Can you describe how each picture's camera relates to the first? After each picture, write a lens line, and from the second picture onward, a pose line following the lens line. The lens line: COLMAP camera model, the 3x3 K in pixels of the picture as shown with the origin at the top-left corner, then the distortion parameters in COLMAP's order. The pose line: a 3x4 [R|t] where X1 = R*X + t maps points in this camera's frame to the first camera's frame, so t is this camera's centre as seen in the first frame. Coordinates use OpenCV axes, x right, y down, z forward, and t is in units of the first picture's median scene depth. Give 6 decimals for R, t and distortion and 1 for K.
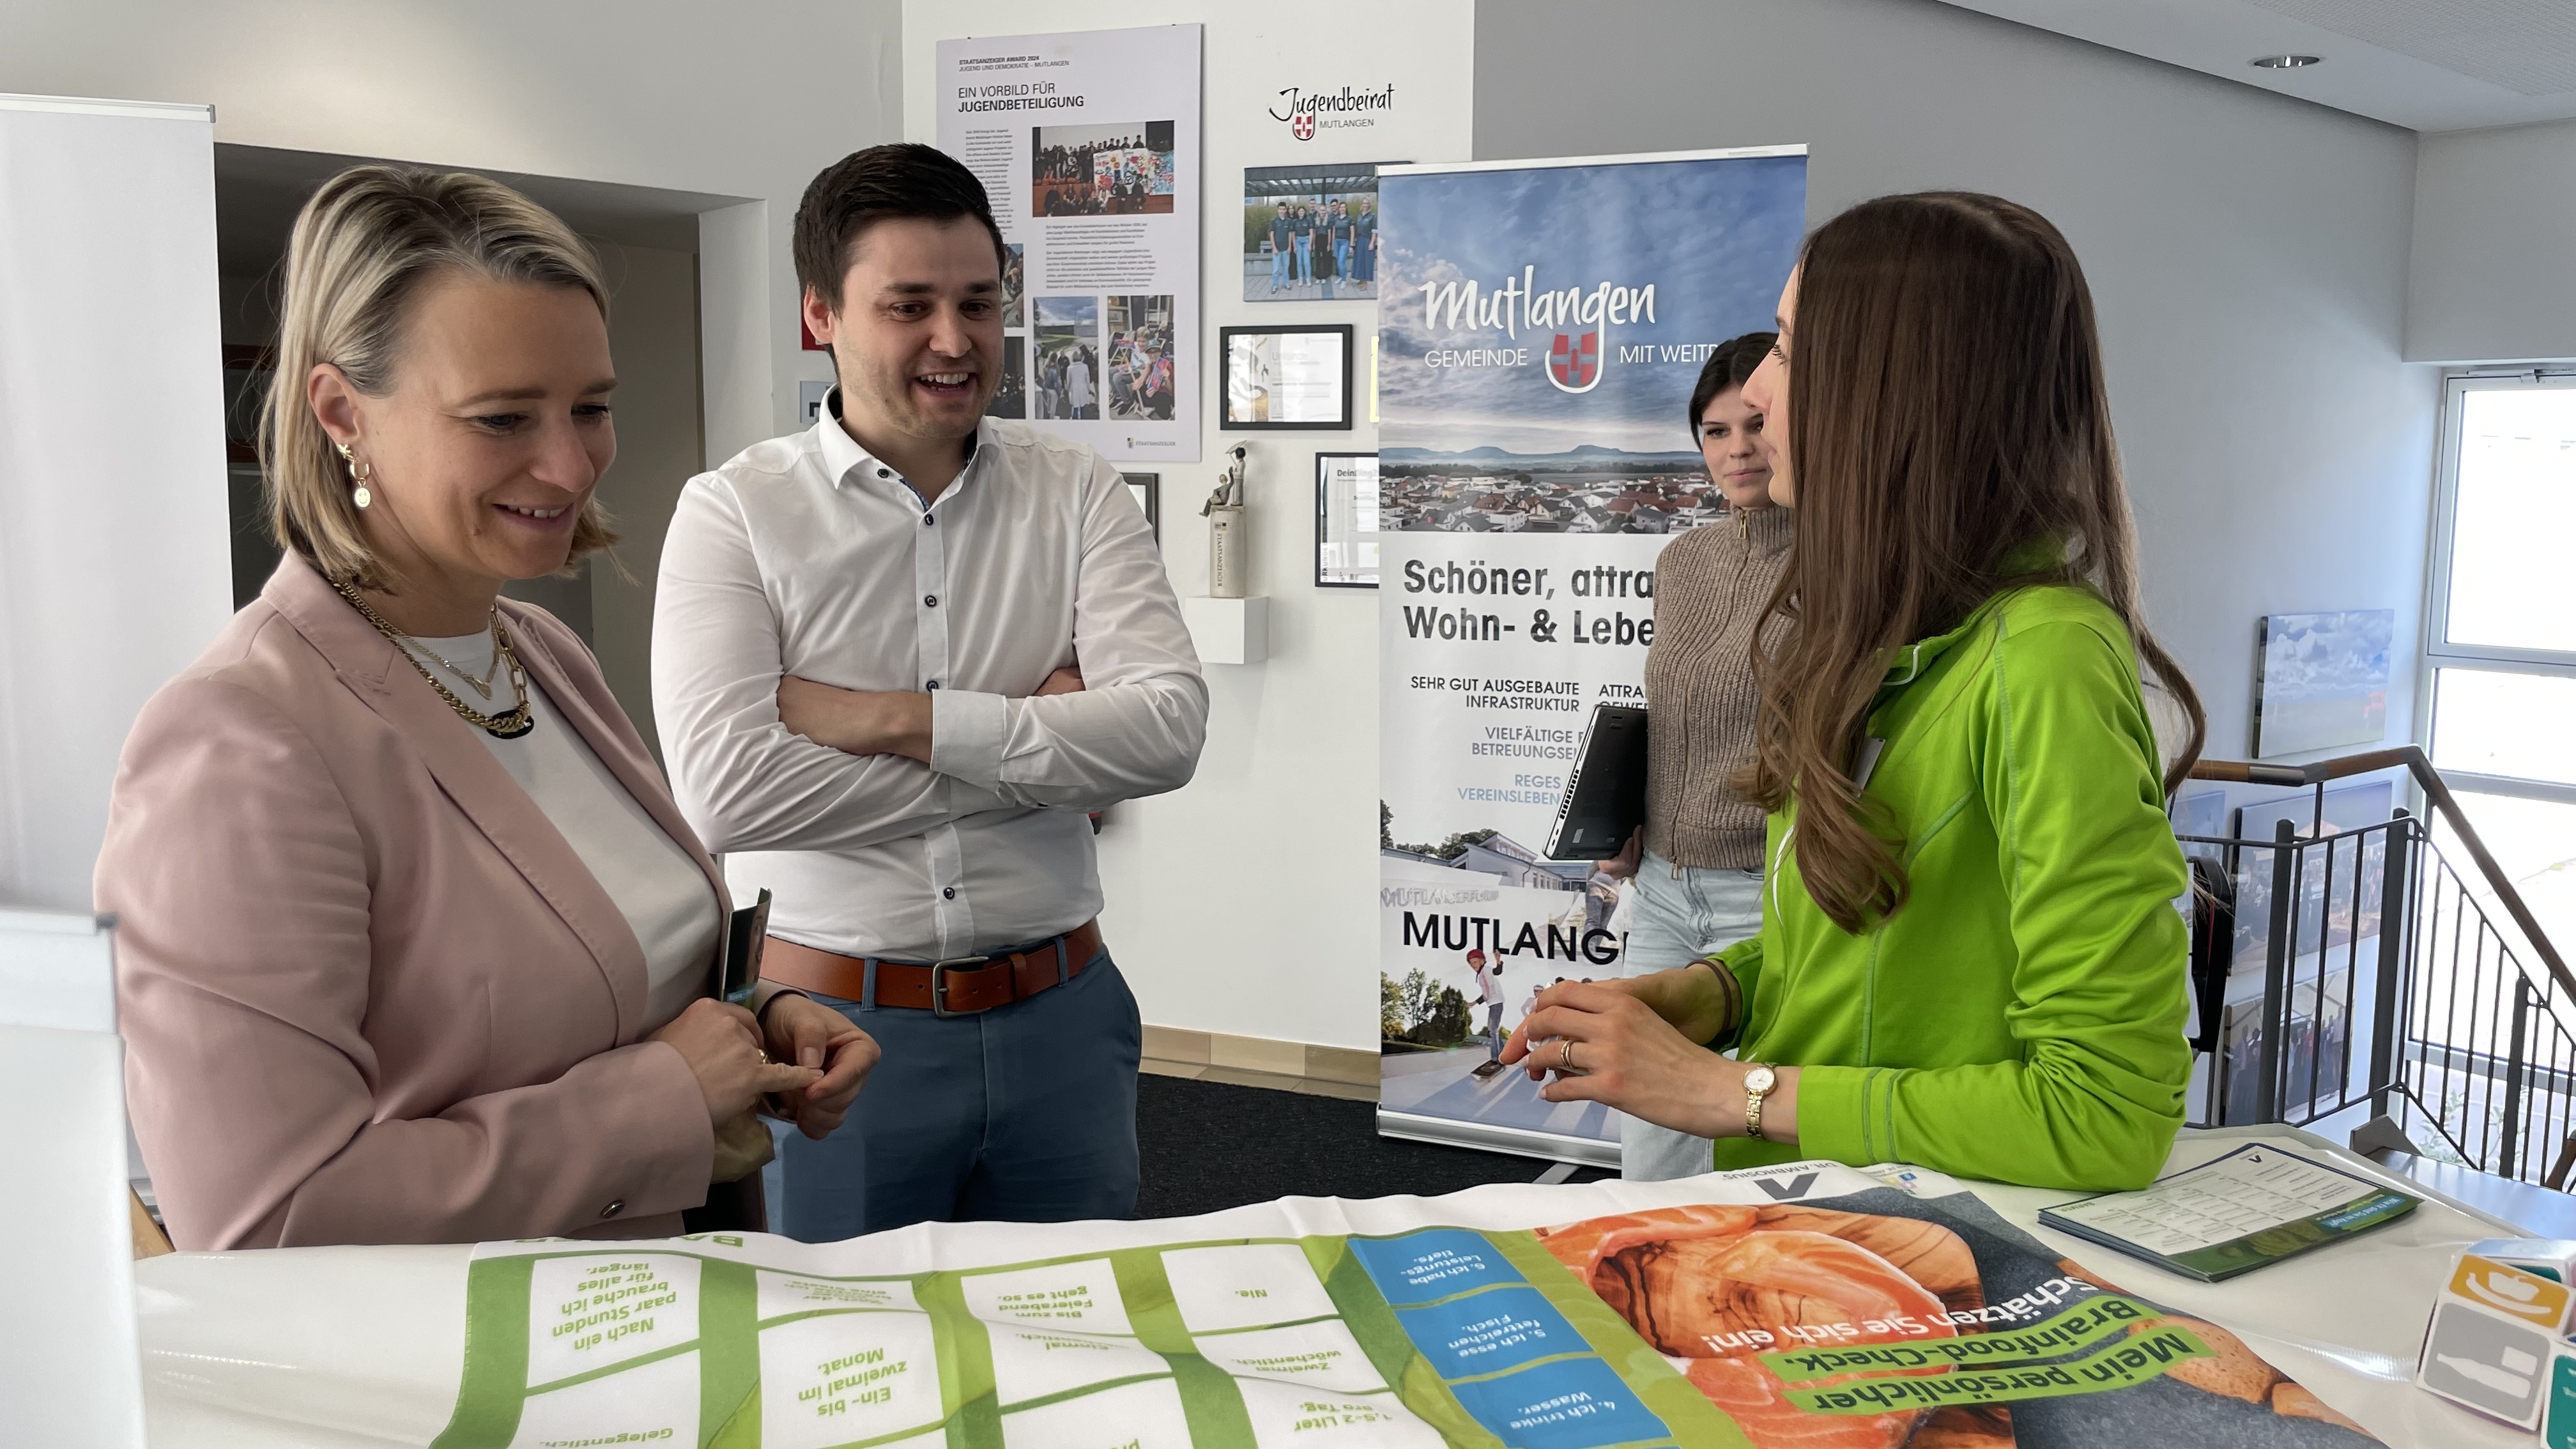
lens RADIAL K [[1987.3, 0, 1288.0], [0, 1987.3, 724.5], [0, 0, 1]] dist [0.152301, -0.362267]
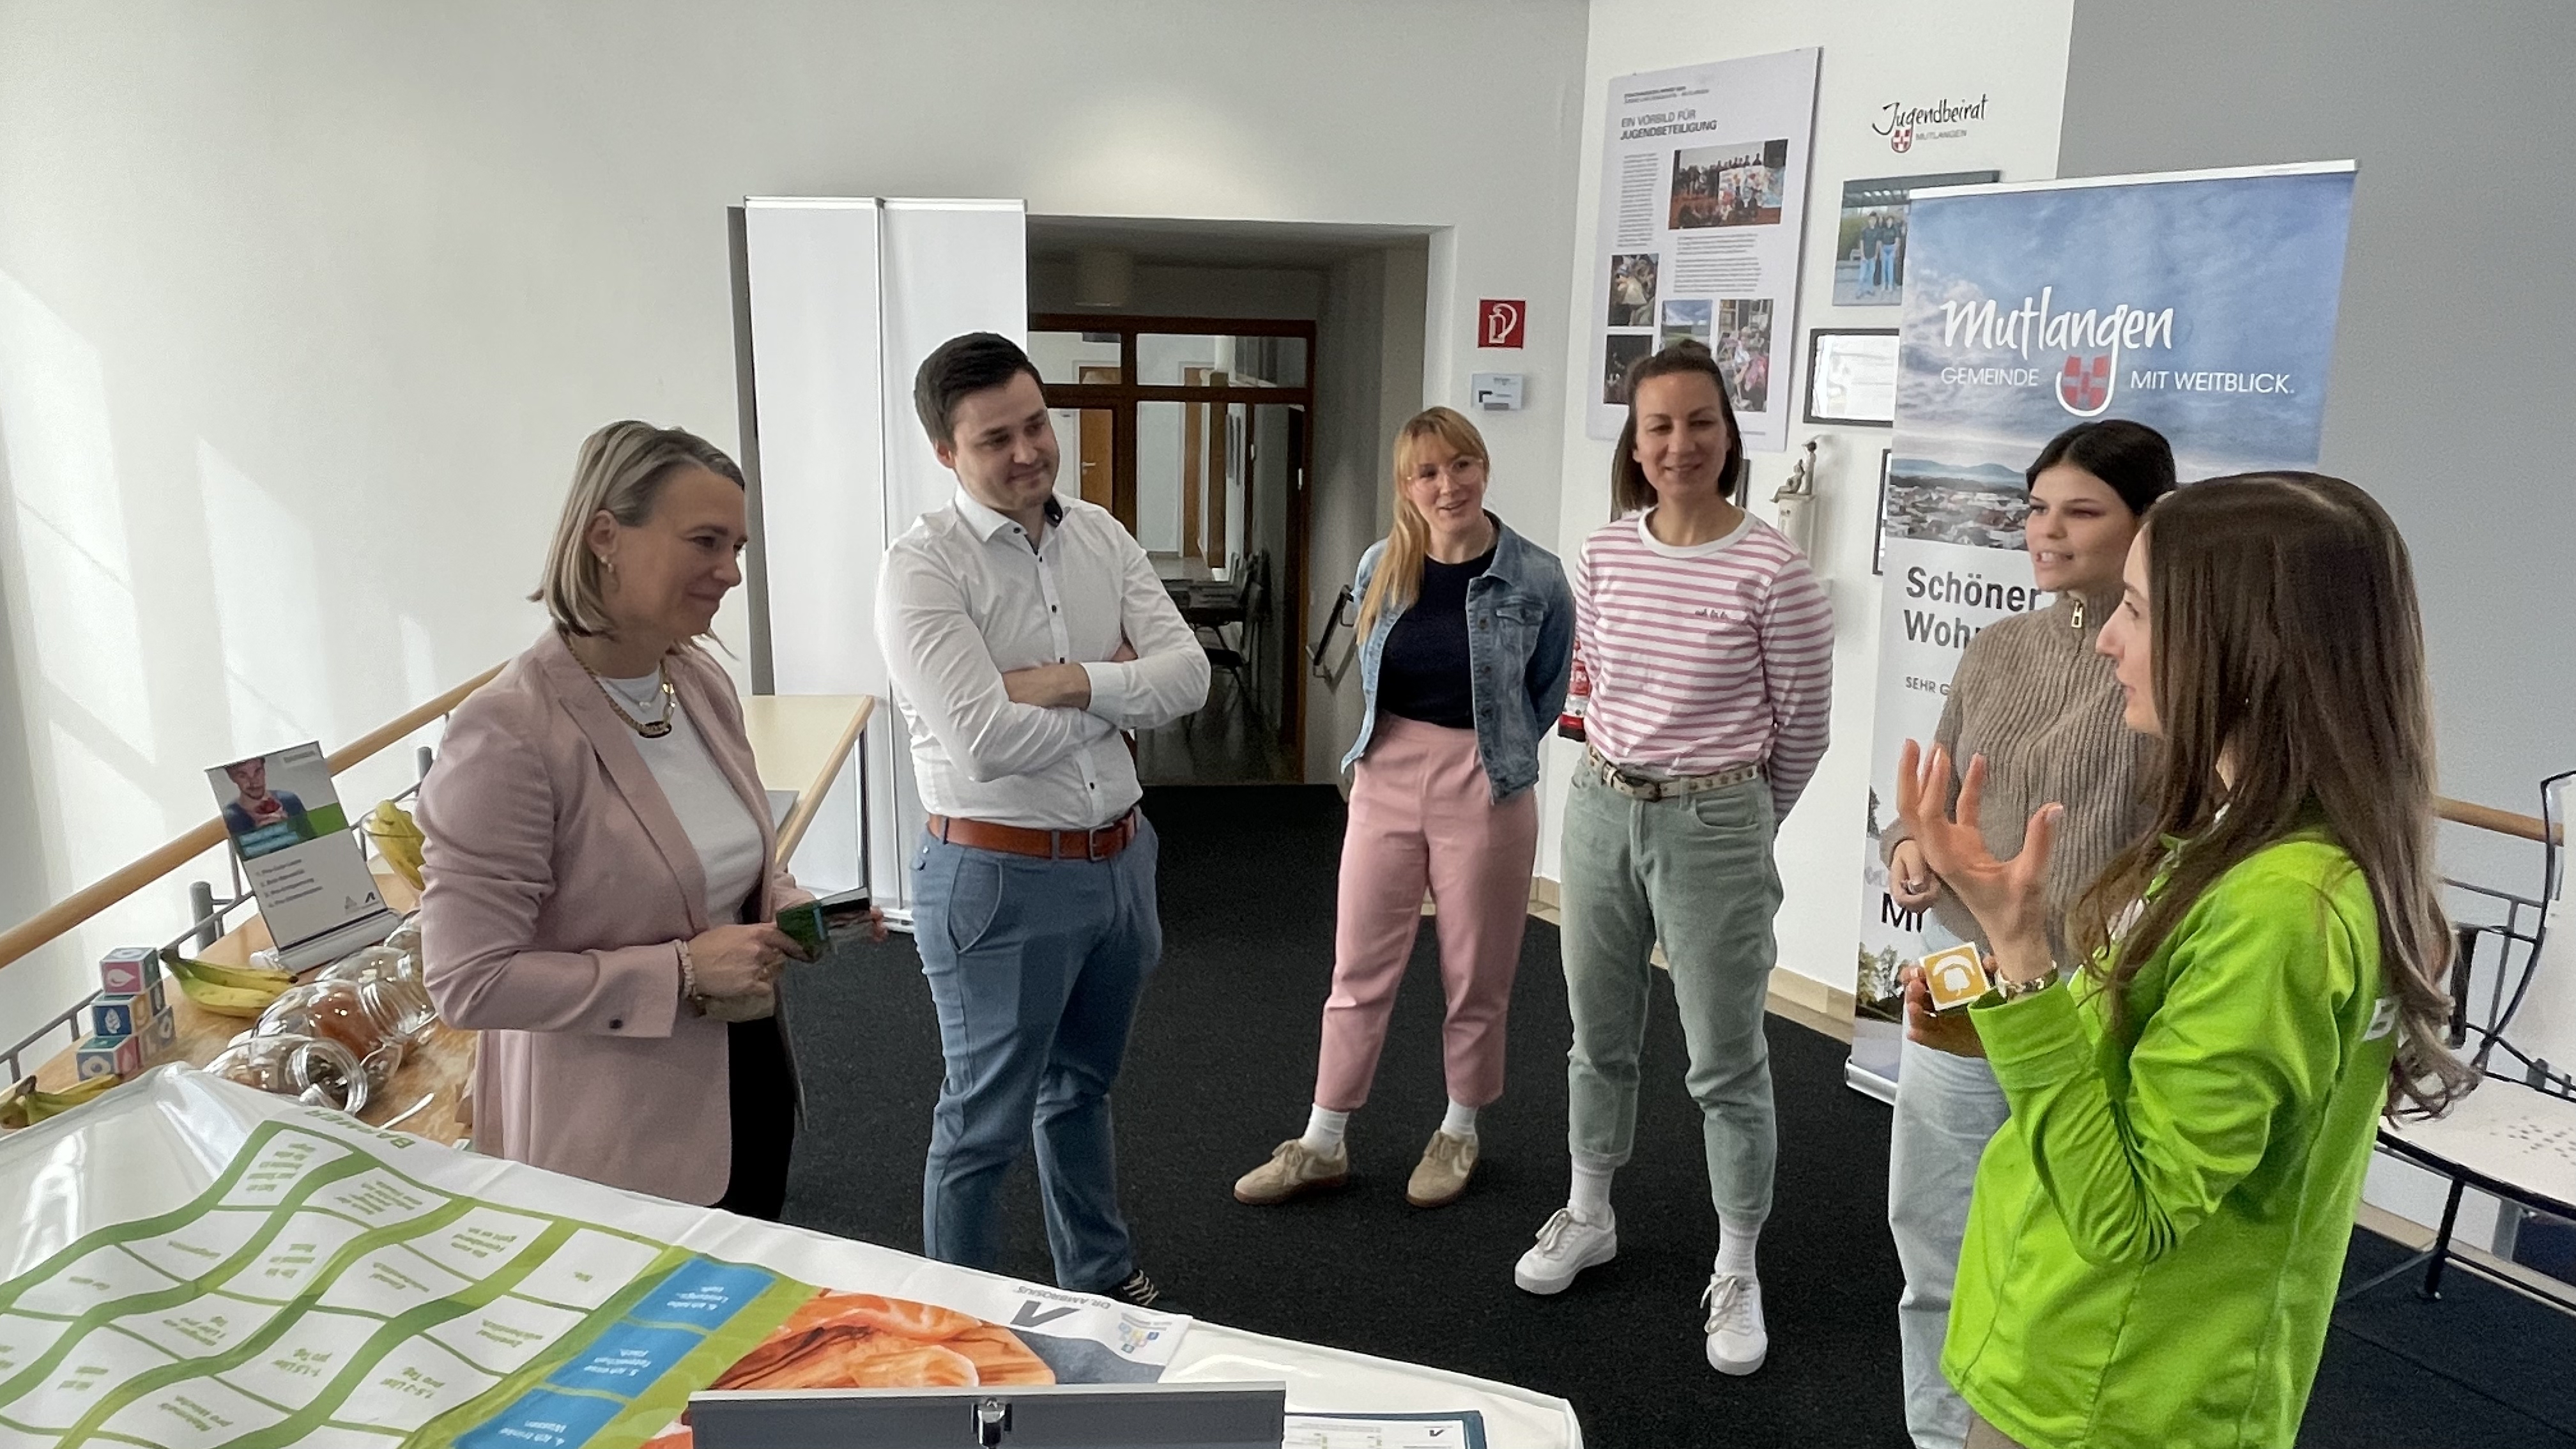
lens RADIAL K [[1667.7, 0, 1287.2], [0, 1667.7, 708.2], [0, 0, 1]] dist [0.035991, -0.076428]
pose [[0.824095, 0.128349, -0.551719, 0.286772], [-0.077262, 0.990358, 0.114985, -0.085252], [0.561158, -0.052132, 0.826065, 0.085683]]
